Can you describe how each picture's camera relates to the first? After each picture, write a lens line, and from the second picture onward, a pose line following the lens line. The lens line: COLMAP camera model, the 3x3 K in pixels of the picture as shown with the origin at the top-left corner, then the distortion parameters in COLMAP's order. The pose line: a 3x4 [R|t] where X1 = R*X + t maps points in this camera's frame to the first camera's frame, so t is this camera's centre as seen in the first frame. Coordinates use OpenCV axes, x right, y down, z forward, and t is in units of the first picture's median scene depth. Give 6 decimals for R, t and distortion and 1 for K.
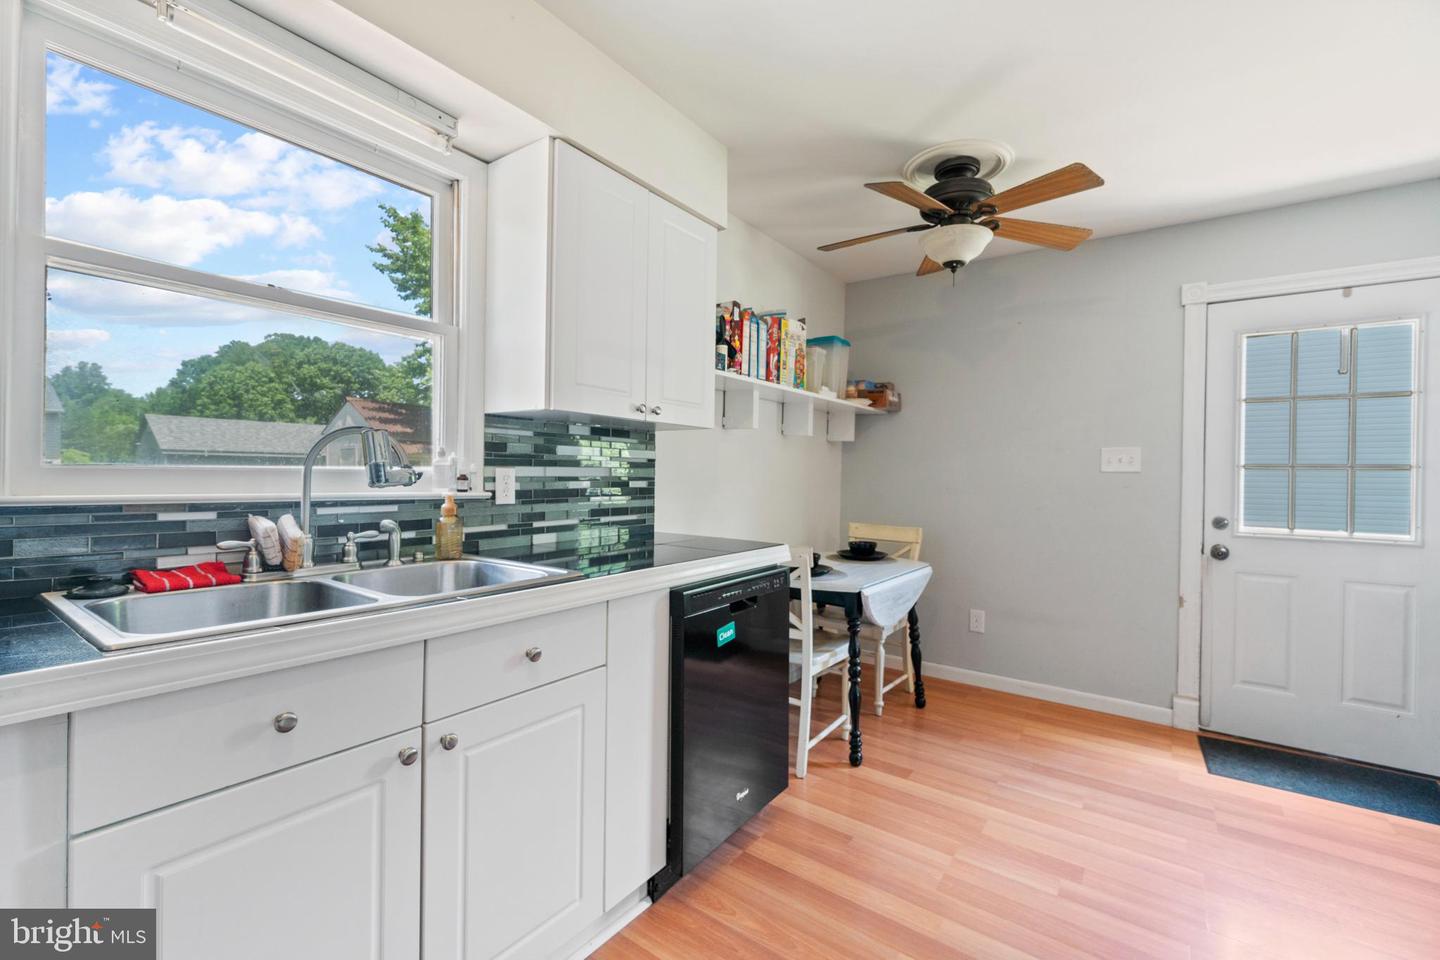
lens RADIAL K [[621.9, 0, 717.4], [0, 621.9, 471.2], [0, 0, 1]] dist [-0.004927, 0.000375]
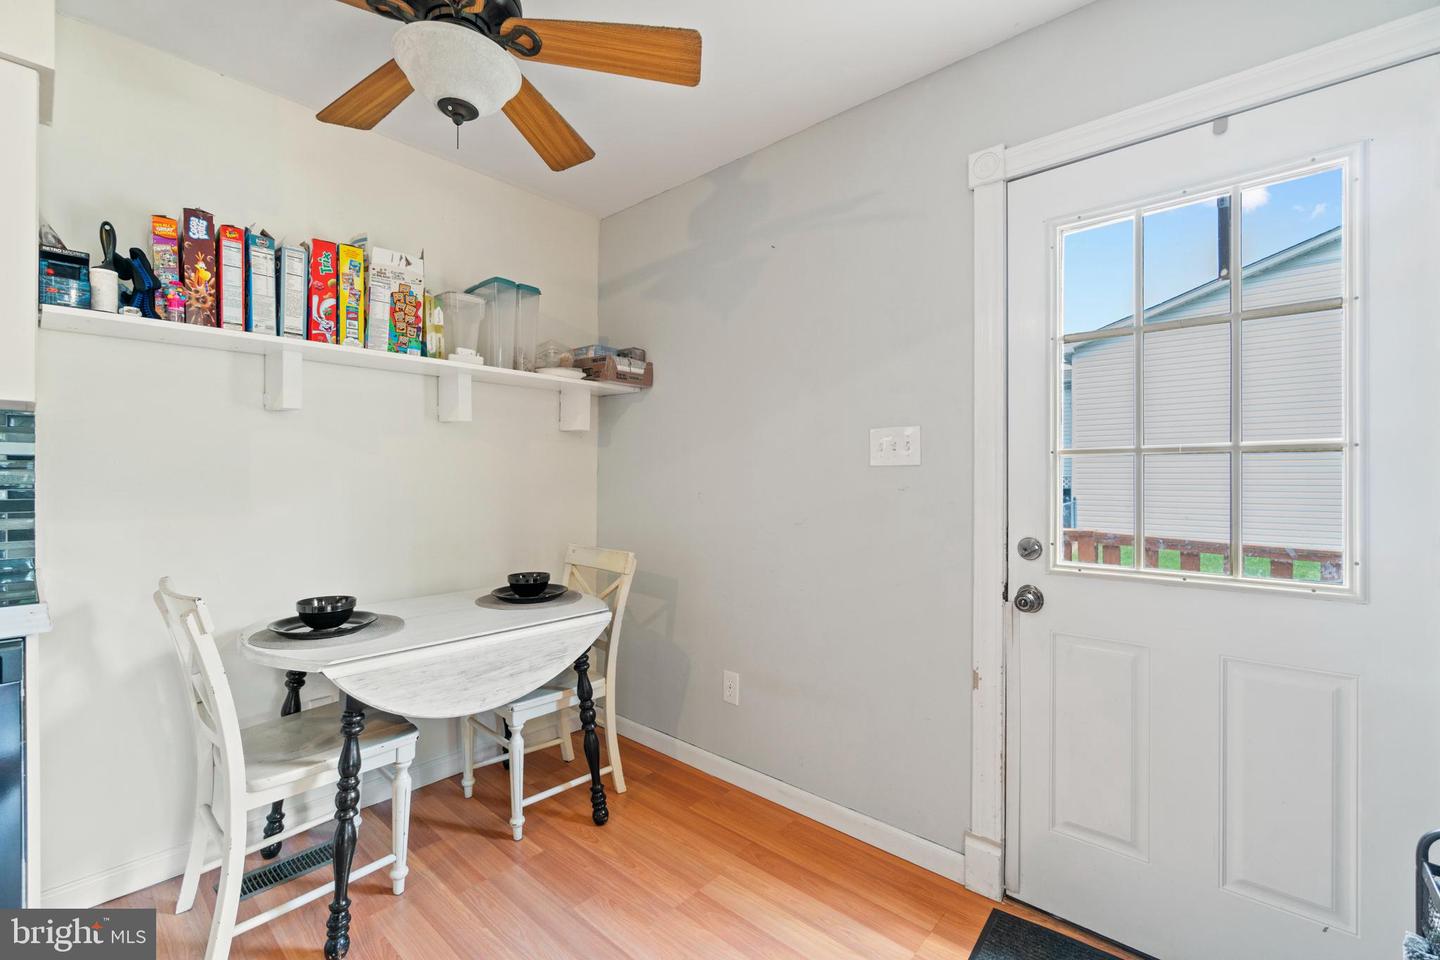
lens RADIAL K [[621.9, 0, 720.5], [0, 621.9, 473.3], [0, 0, 1]] dist [-0.004927, 0.000375]
pose [[0.994755, -0.014061, -0.101316, 0.576236], [0.013466, 0.999888, -0.006555, 0.011000], [0.101397, 0.005157, 0.994833, 0.380202]]
